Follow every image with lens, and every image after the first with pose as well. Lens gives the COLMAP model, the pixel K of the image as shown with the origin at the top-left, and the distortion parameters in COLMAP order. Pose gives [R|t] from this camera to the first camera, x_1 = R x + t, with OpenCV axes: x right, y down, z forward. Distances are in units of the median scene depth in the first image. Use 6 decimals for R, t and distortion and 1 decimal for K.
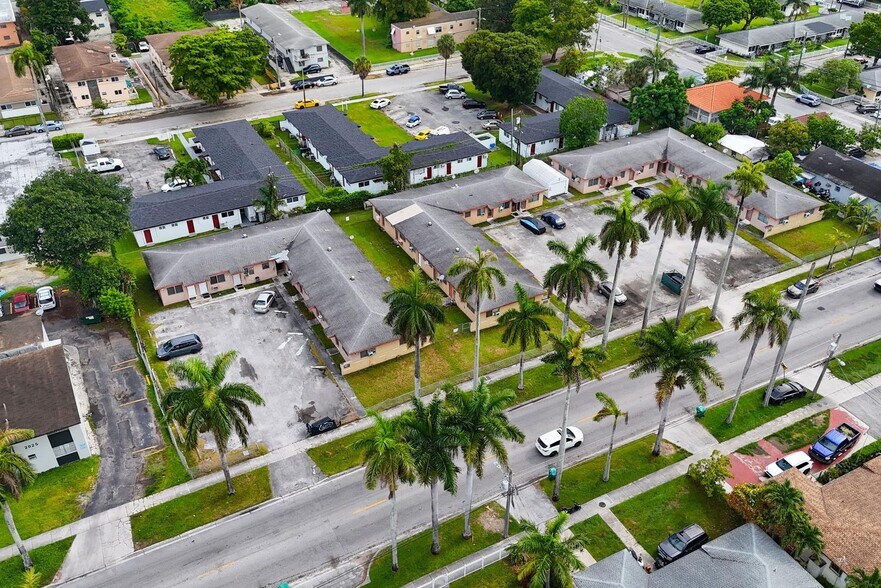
lens RADIAL K [[772.9, 0, 439.8], [0, 772.9, 293.5], [0, 0, 1]] dist [0.058721, -0.046606]
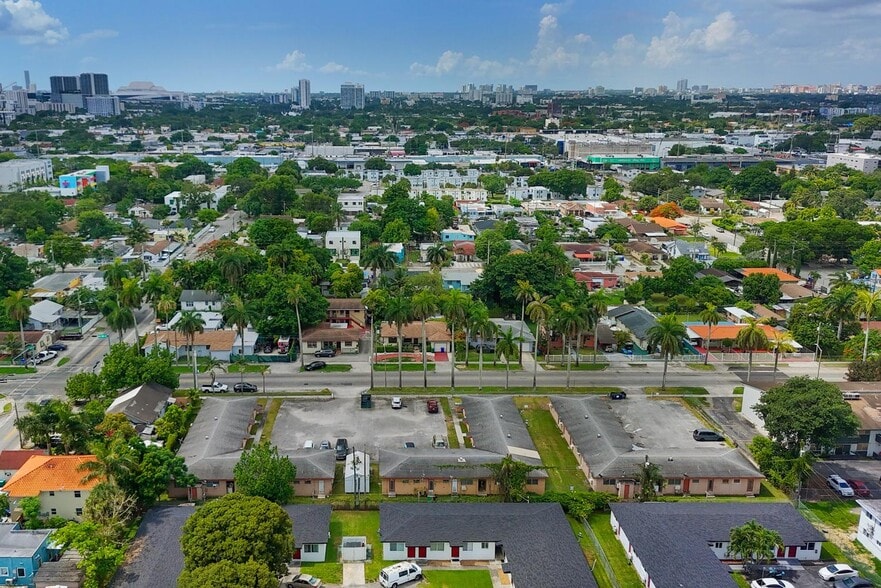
lens RADIAL K [[791.4, 0, 384.9], [0, 791.4, 293.7], [0, 0, 1]] dist [0.064633, -0.083083]
pose [[-0.890763, -0.112409, 0.440346, -0.295681], [0.258141, 0.672305, 0.693808, -0.941992], [-0.374038, 0.731690, -0.569848, 1.327419]]
